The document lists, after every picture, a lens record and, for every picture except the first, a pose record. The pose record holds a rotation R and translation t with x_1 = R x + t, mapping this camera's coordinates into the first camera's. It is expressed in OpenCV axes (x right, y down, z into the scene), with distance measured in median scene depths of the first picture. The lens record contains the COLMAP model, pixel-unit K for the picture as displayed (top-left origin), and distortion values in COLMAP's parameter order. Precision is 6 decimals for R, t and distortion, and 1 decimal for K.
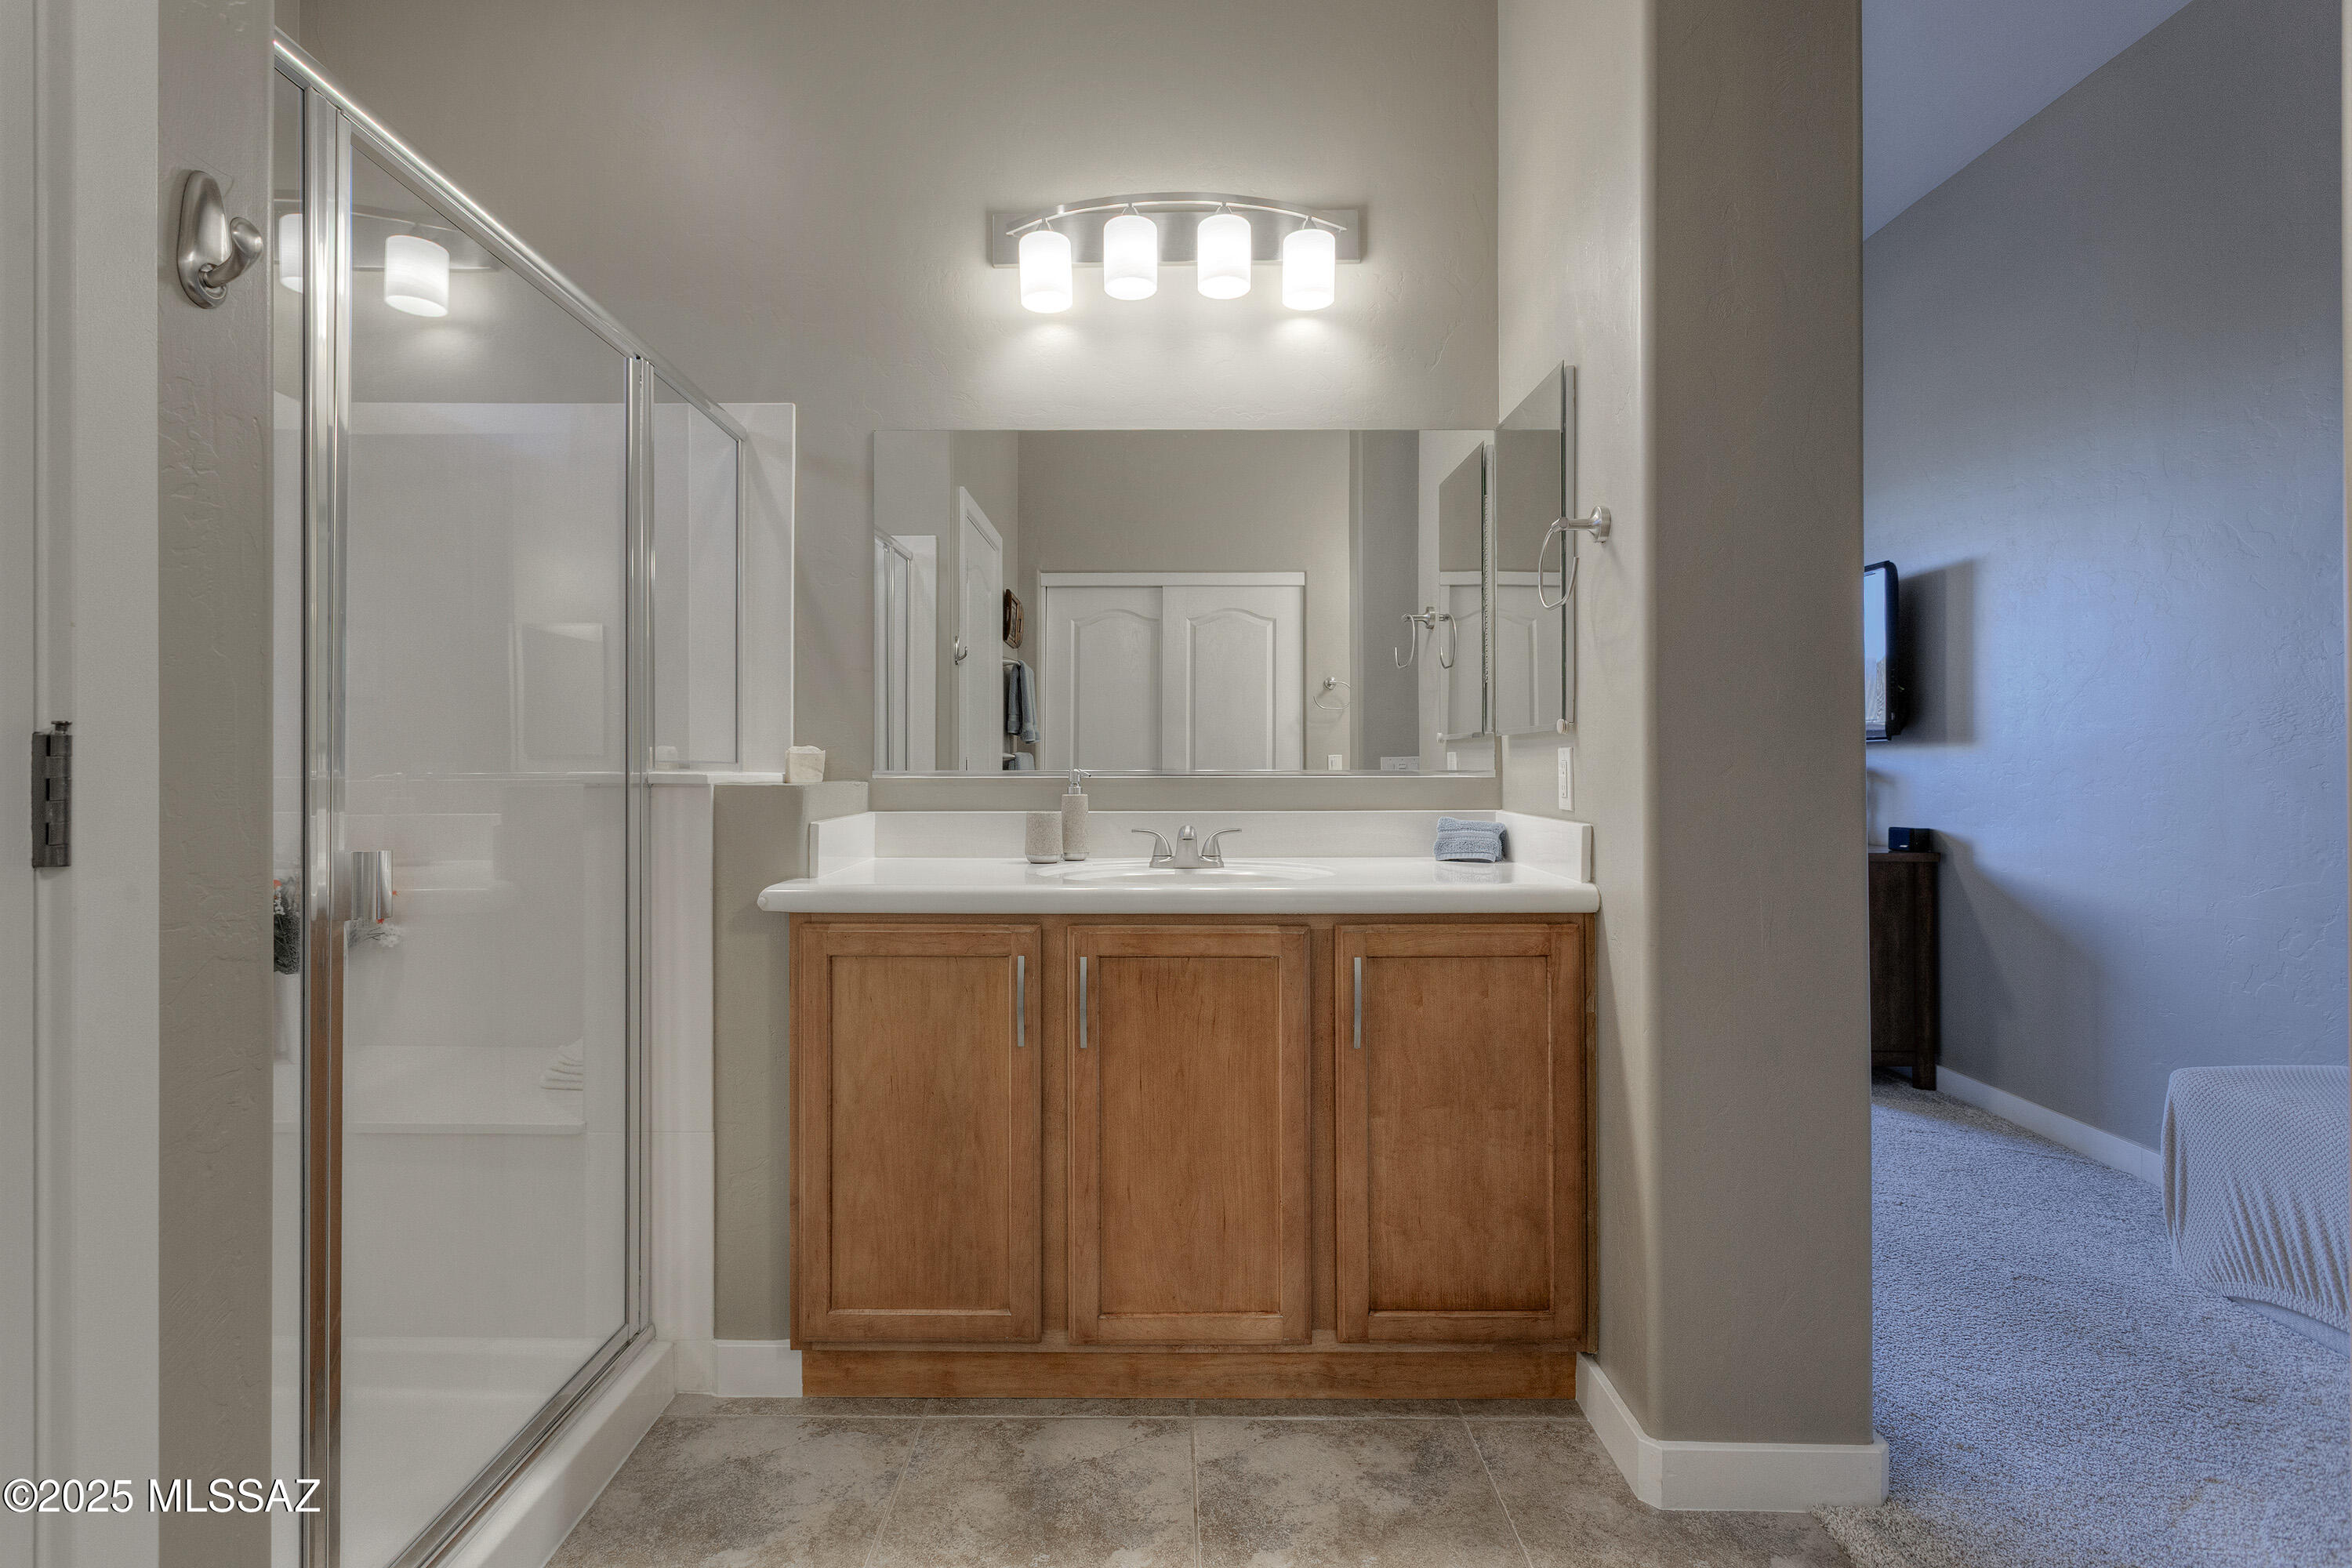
lens RADIAL K [[1118.2, 0, 1194.3], [0, 1118.2, 774.5], [0, 0, 1]] dist [-0.002099, 0.001558]
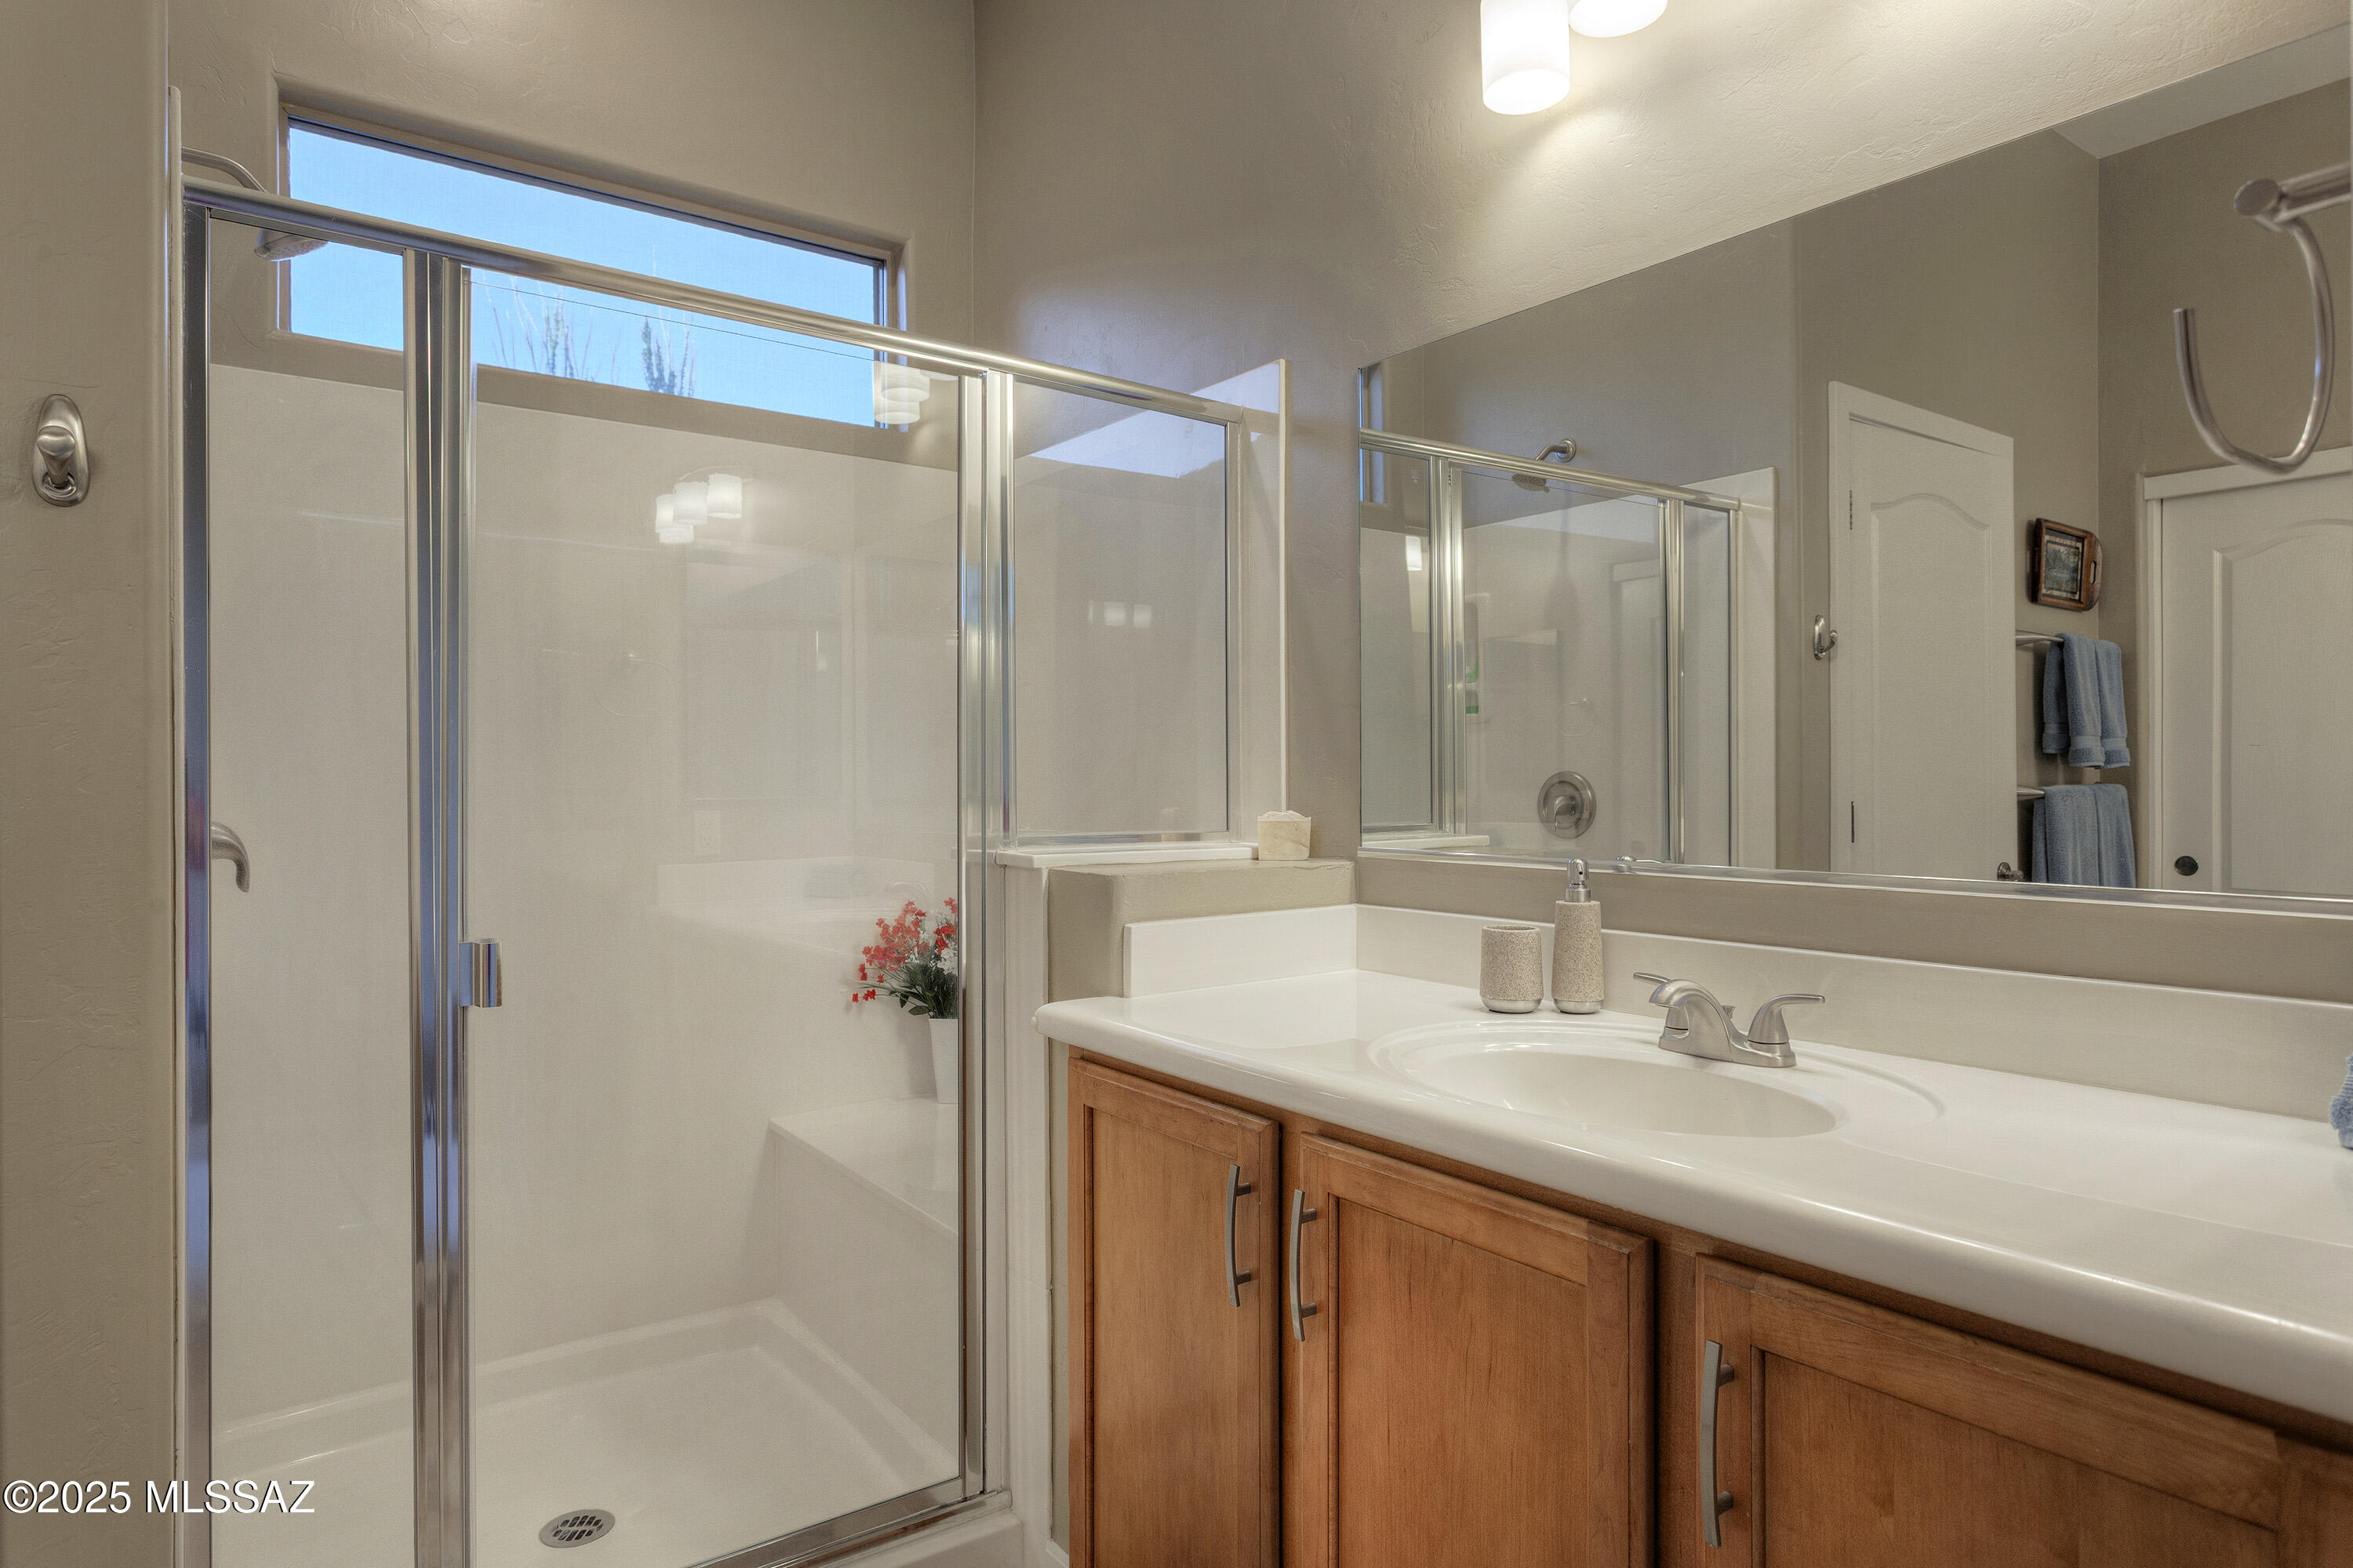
lens RADIAL K [[1378.9, 0, 1187.1], [0, 1378.9, 782.2], [0, 0, 1]] dist [-0.001297, 0.000731]
pose [[0.581265, 0.006971, -0.813684, 0.378966], [-0.005572, 0.999974, 0.004587, -0.049670], [0.813695, 0.001868, 0.581289, 0.409797]]
